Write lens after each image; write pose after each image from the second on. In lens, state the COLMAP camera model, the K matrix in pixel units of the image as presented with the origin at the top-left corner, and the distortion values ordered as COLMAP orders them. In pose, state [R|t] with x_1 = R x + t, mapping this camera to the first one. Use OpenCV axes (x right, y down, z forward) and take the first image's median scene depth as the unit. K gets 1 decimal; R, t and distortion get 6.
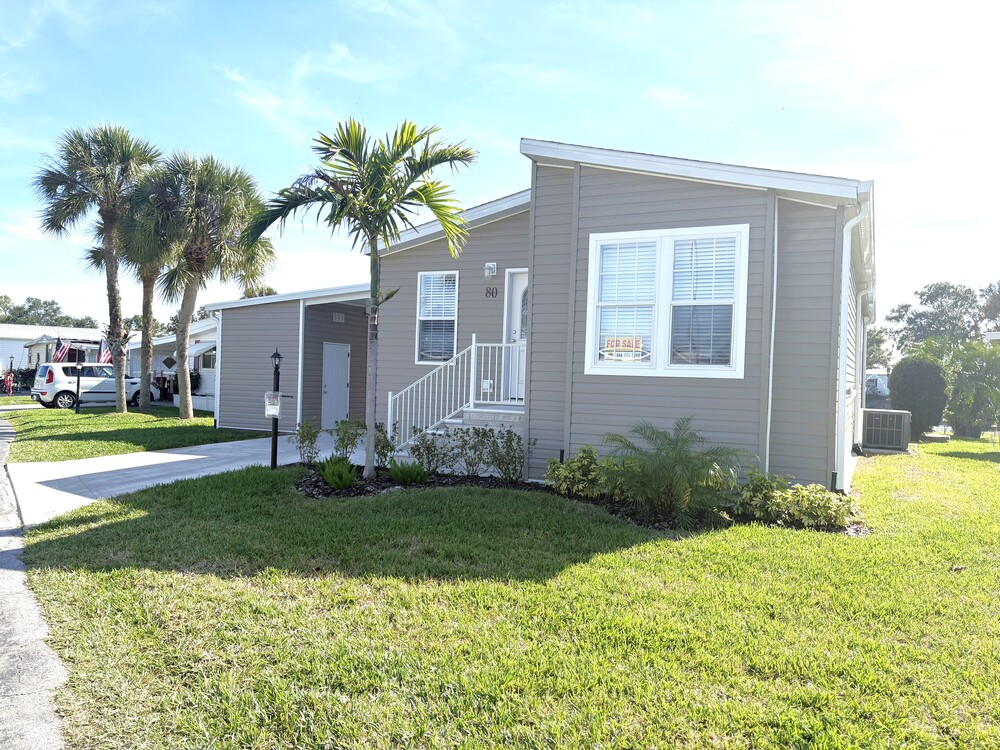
lens RADIAL K [[764.2, 0, 503.2], [0, 764.2, 375.6], [0, 0, 1]] dist [0.026900, -0.008215]
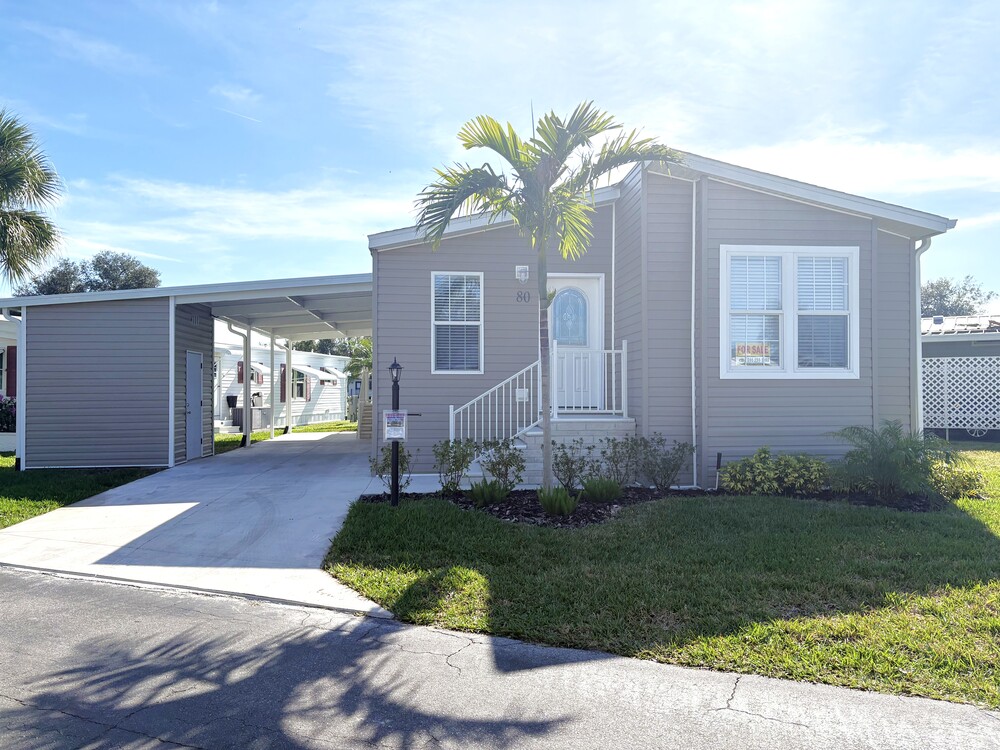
lens RADIAL K [[764.2, 0, 501.7], [0, 764.2, 374.9], [0, 0, 1]] dist [0.026900, -0.008215]
pose [[0.852249, -0.021257, 0.522704, -0.627683], [0.027044, 0.999628, -0.003442, -0.010814], [-0.522437, 0.017070, 0.852507, 0.240457]]
